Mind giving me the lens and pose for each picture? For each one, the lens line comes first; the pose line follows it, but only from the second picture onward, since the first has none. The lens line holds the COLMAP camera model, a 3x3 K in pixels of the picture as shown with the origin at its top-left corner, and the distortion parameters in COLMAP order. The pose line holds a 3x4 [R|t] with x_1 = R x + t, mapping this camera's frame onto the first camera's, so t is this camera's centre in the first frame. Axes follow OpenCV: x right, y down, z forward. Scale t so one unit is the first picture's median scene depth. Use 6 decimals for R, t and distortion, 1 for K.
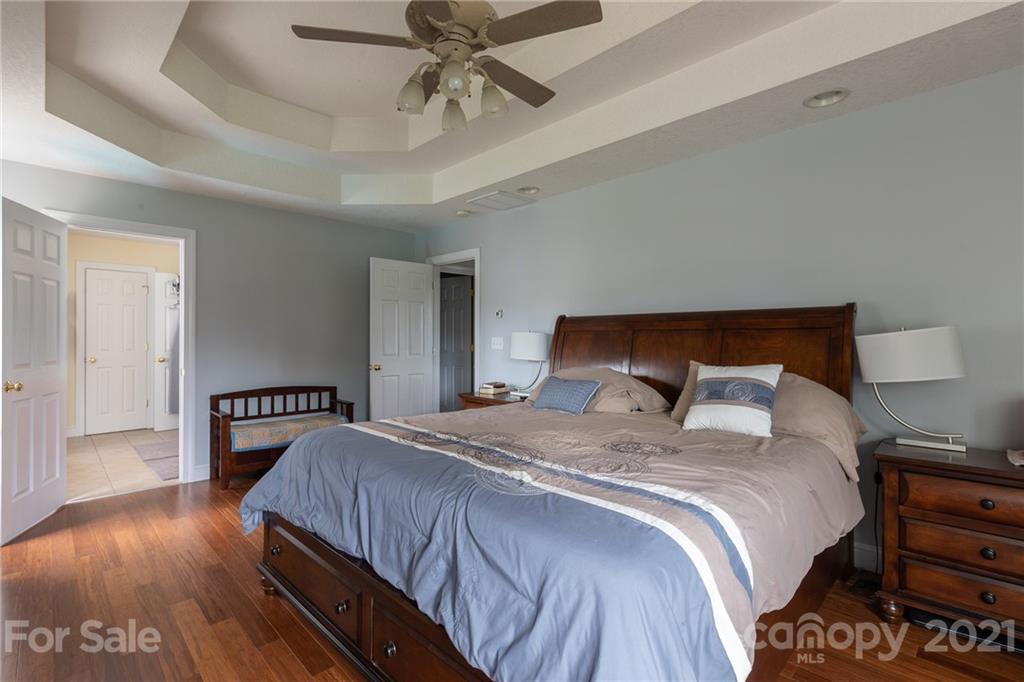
lens RADIAL K [[477.6, 0, 512.0], [0, 477.6, 341.0], [0, 0, 1]] dist [0.000859, 0.000102]
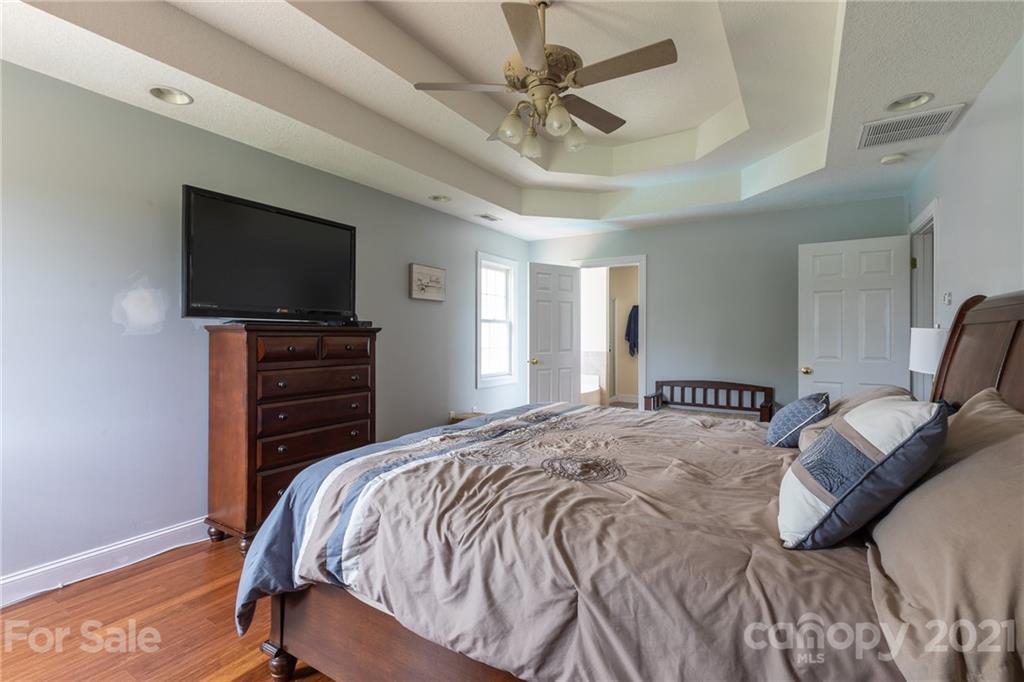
lens RADIAL K [[468.4, 0, 512.0], [0, 468.4, 341.0], [0, 0, 1]] dist [-0.000998, -0.000237]
pose [[0.231610, 0.009914, -0.972758, 0.447478], [-0.008209, 0.999932, 0.008236, -0.000970], [0.972774, 0.006078, 0.231675, 0.300615]]
